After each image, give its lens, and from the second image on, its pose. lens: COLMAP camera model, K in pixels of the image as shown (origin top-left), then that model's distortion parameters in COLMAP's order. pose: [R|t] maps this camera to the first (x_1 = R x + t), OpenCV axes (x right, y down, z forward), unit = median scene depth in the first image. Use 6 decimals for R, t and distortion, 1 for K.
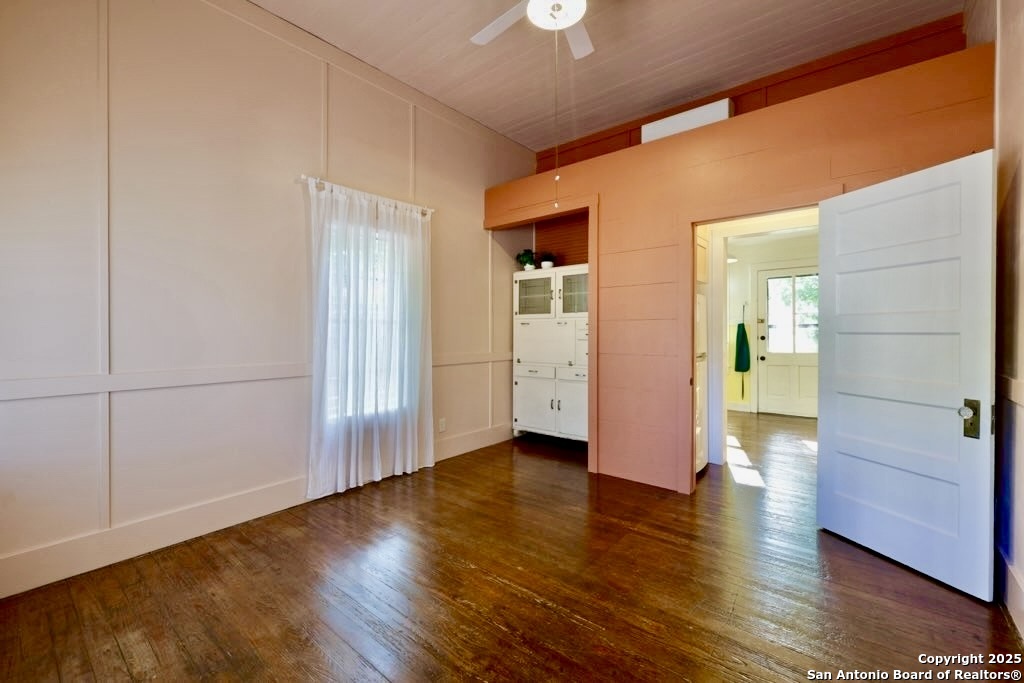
lens RADIAL K [[431.7, 0, 513.4], [0, 431.7, 332.8], [0, 0, 1]] dist [0.000293, 0.001817]
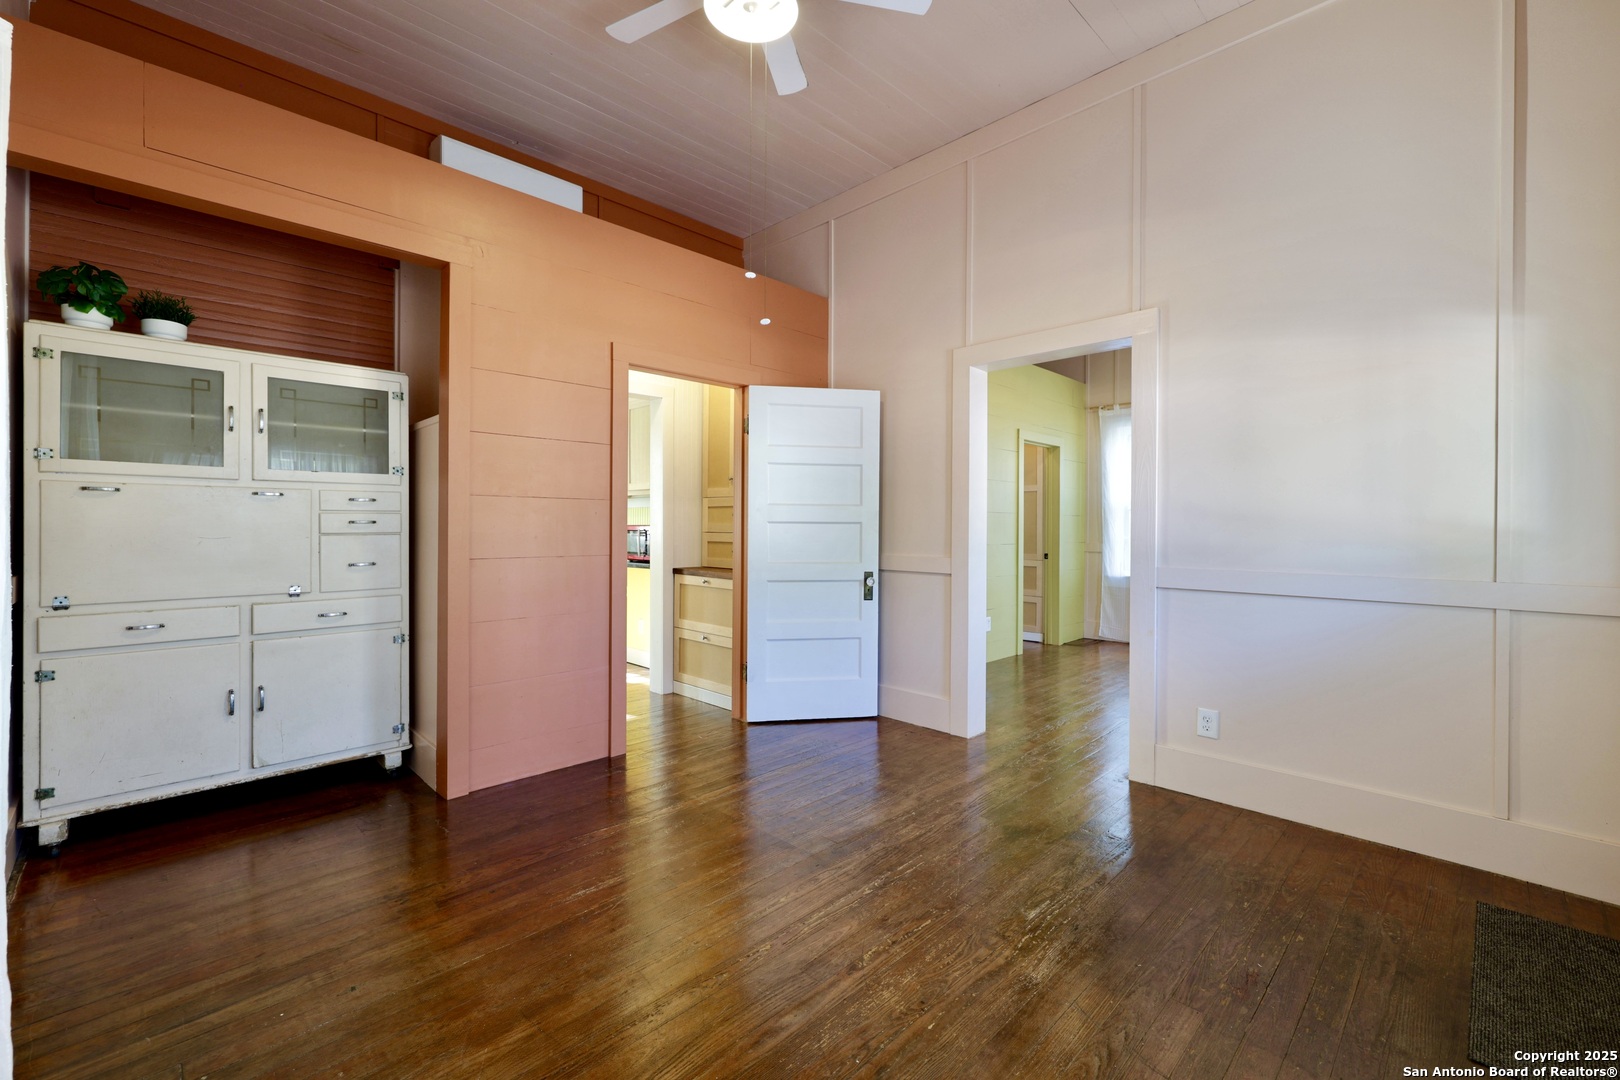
lens RADIAL K [[683.0, 0, 804.9], [0, 683.0, 530.7], [0, 0, 1]] dist [0.000293, 0.001817]
pose [[0.097476, -0.007616, 0.995209, -0.438045], [-0.003522, 0.999962, 0.007997, 0.004538], [-0.995232, -0.004285, 0.097445, 0.403846]]
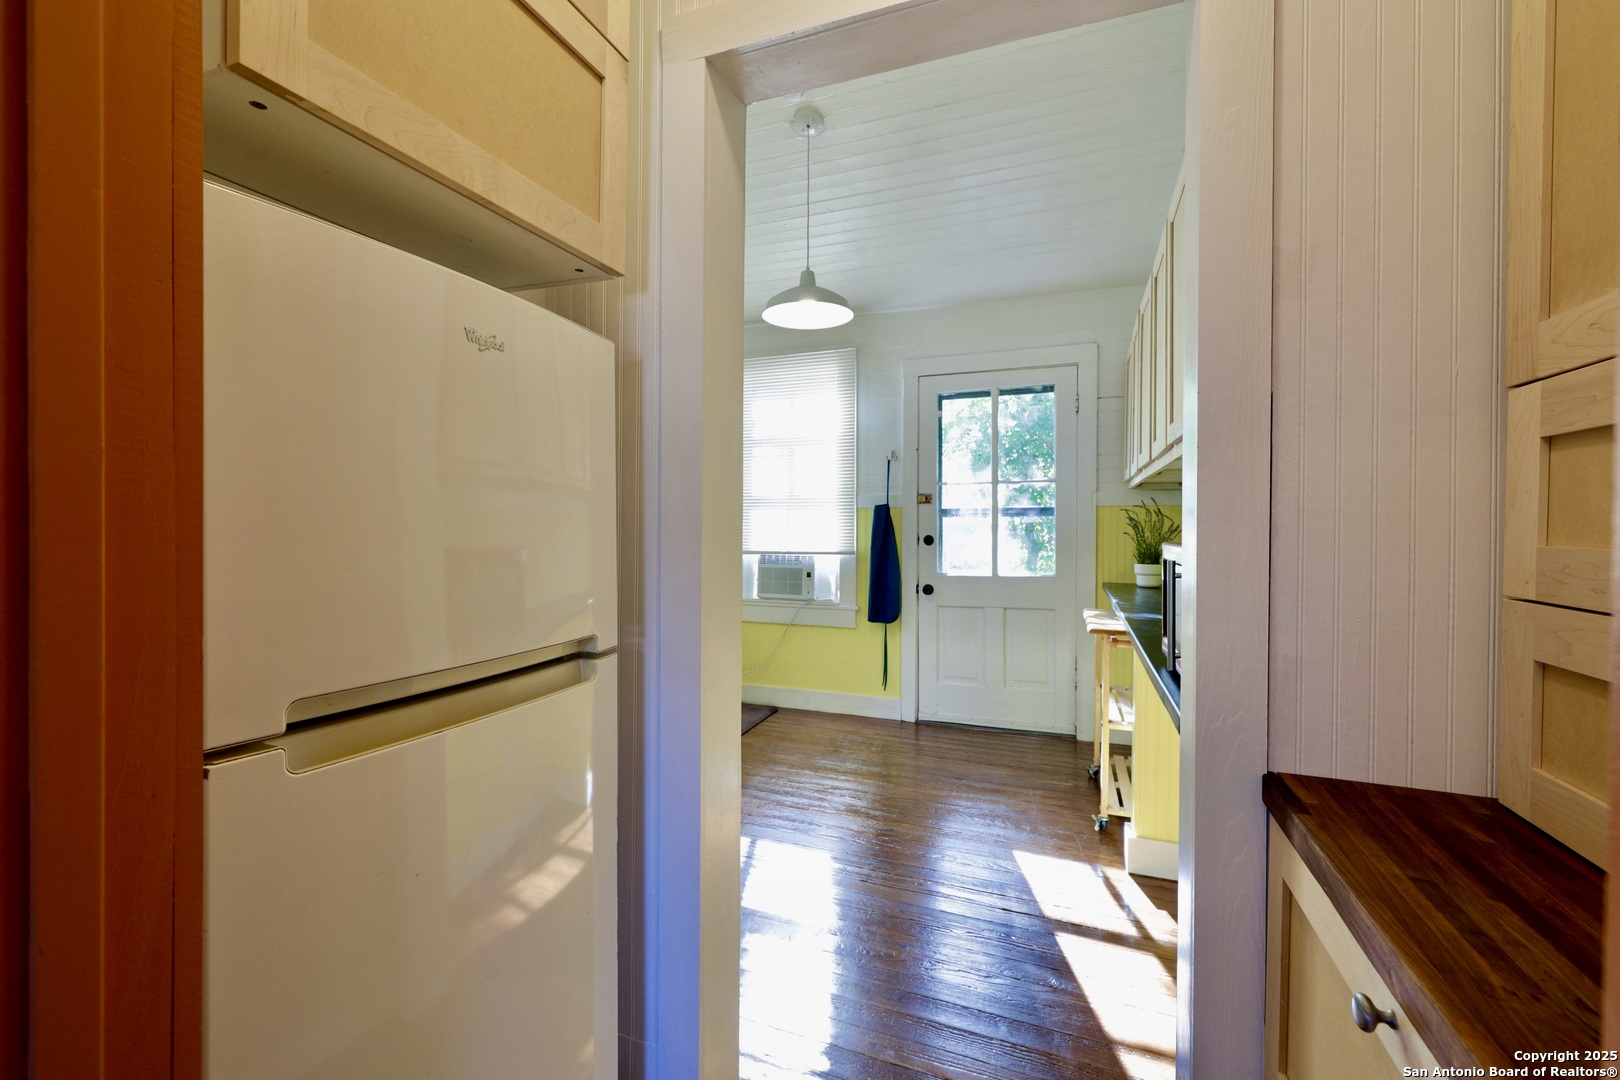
lens RADIAL K [[683.0, 0, 809.4], [0, 683.0, 529.4], [0, 0, 1]] dist [0.000293, 0.001817]
pose [[0.945518, 0.003587, 0.325551, 0.336158], [-0.005533, 0.999972, 0.005053, -0.001167], [-0.325524, -0.006578, 0.945511, 0.549698]]
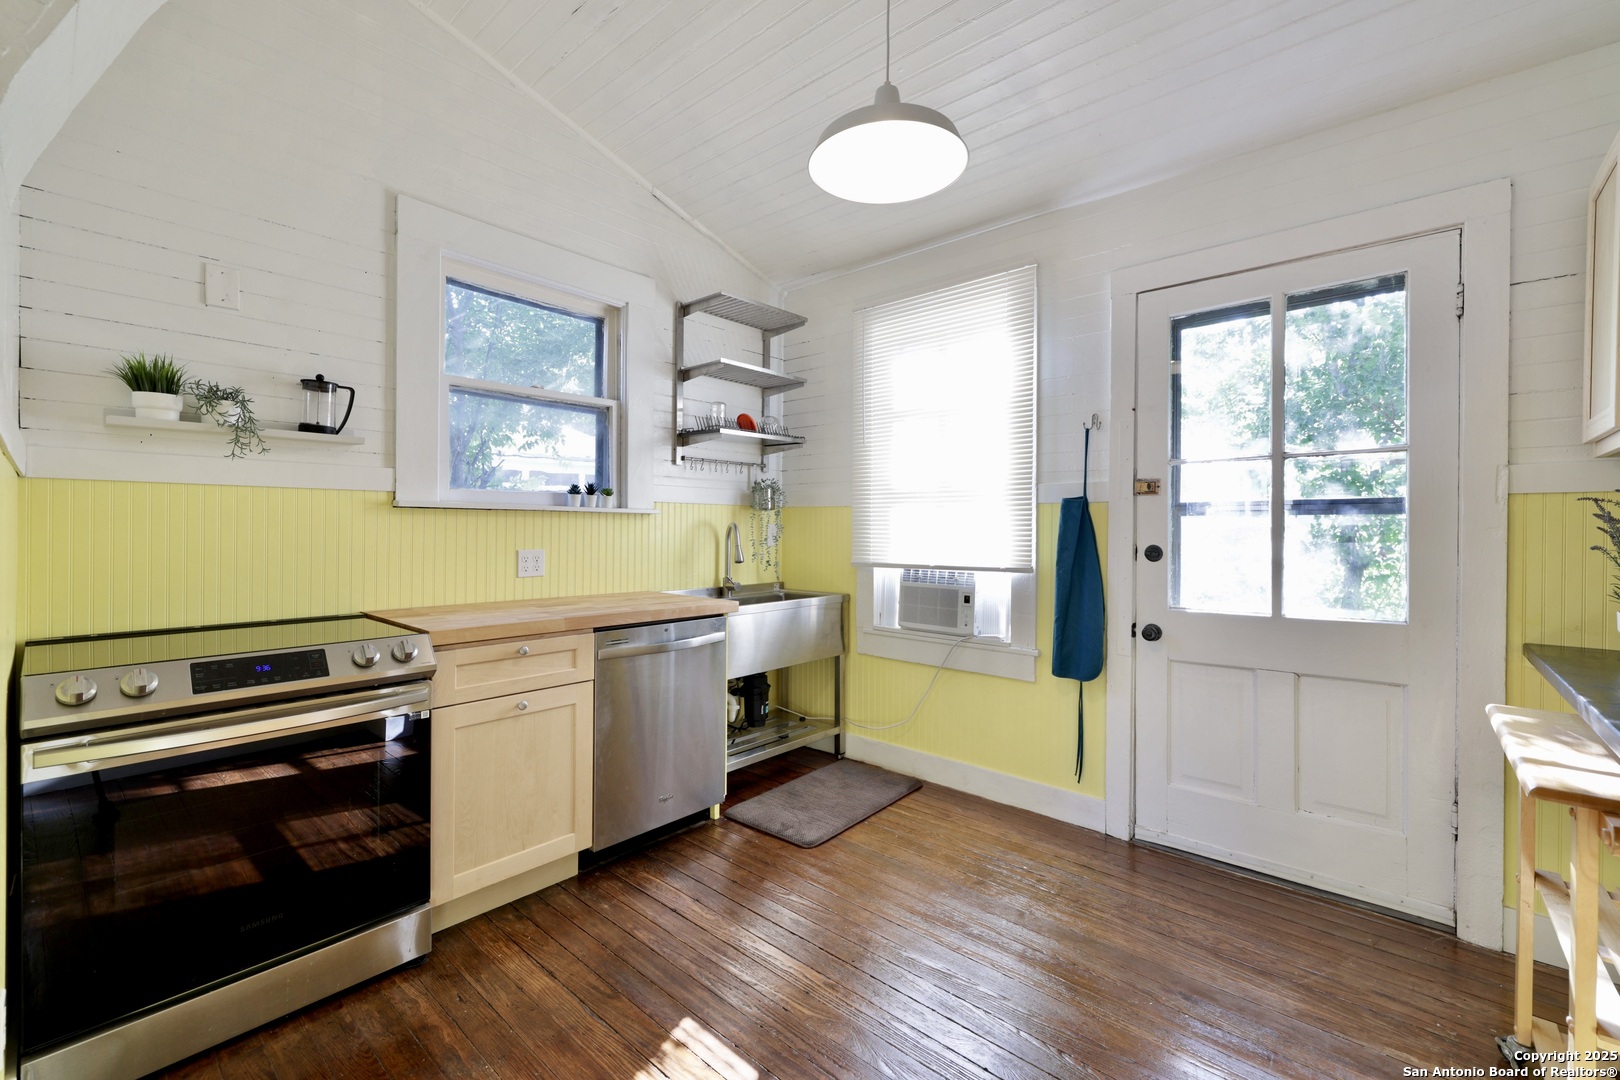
lens RADIAL K [[683.0, 0, 810.5], [0, 683.0, 529.9], [0, 0, 1]] dist [0.000293, 0.001817]
pose [[0.999737, 0.009345, -0.020937, 0.497228], [-0.009276, 0.999951, 0.003364, -0.001846], [0.020967, -0.003169, 0.999775, 0.767984]]
